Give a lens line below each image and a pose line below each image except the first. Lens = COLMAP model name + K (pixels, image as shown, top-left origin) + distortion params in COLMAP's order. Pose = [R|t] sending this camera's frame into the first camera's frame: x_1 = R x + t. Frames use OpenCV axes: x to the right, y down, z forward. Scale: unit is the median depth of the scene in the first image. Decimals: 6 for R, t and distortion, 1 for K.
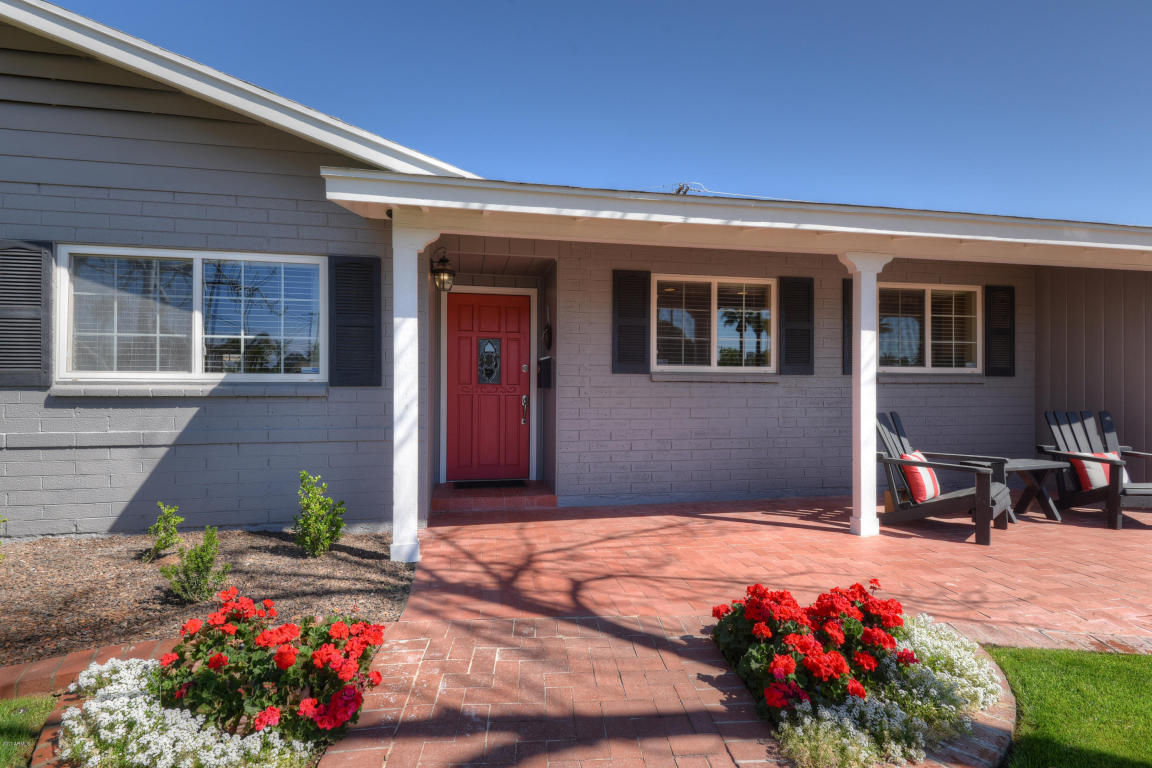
lens RADIAL K [[564.3, 0, 575.2], [0, 564.3, 387.5], [0, 0, 1]] dist [-0.000913, -0.000411]
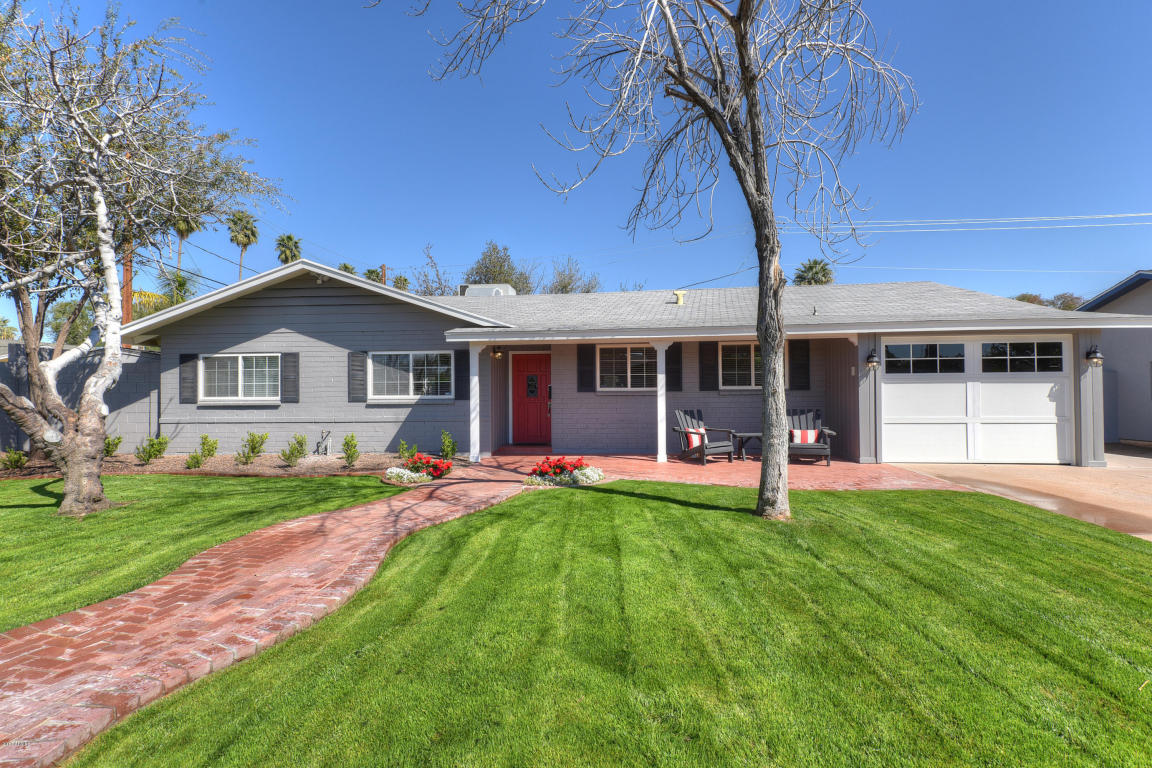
lens RADIAL K [[535.0, 0, 579.3], [0, 535.0, 385.3], [0, 0, 1]] dist [0.020957, -0.000476]
pose [[0.958713, -0.014723, -0.283993, 0.829379], [0.010963, 0.999830, -0.014825, -0.027145], [0.284163, 0.011100, 0.958712, -1.229415]]
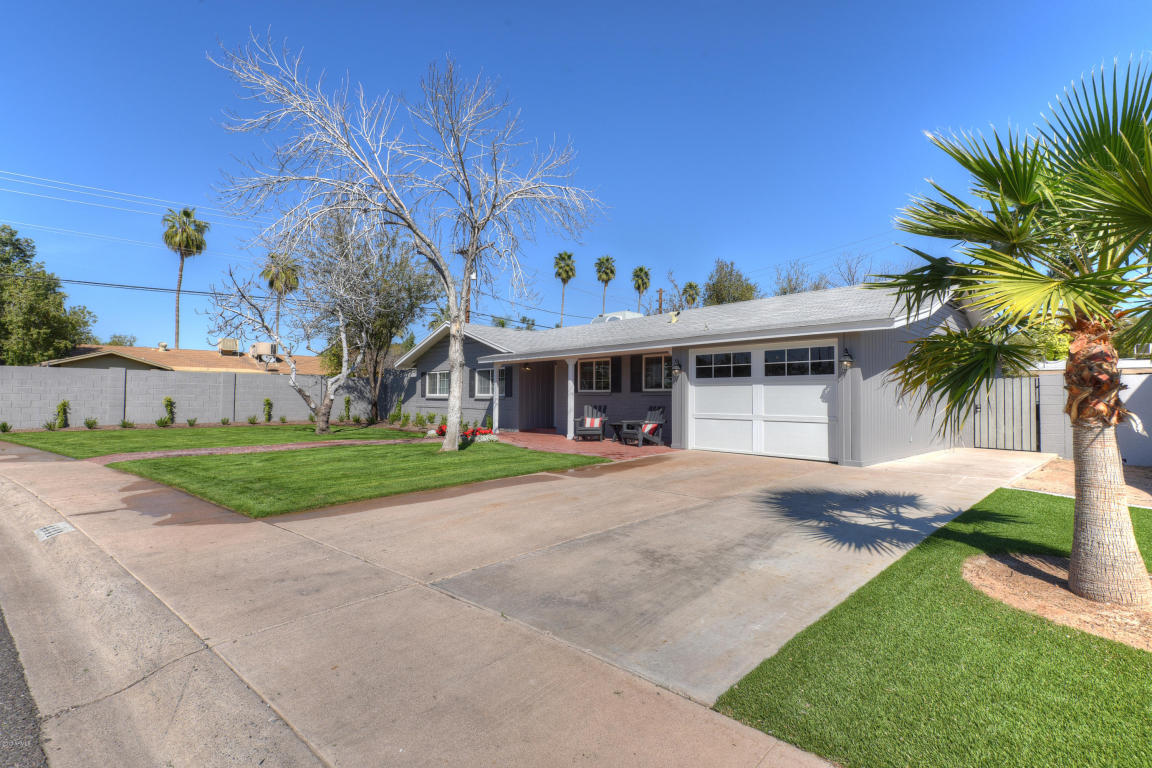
lens RADIAL K [[535.0, 0, 579.3], [0, 535.0, 385.3], [0, 0, 1]] dist [0.020957, -0.000476]
pose [[0.531085, -0.020008, -0.847082, 3.374424], [-0.001184, 0.999703, -0.024356, 0.008623], [0.847318, 0.013938, 0.530903, -0.711202]]
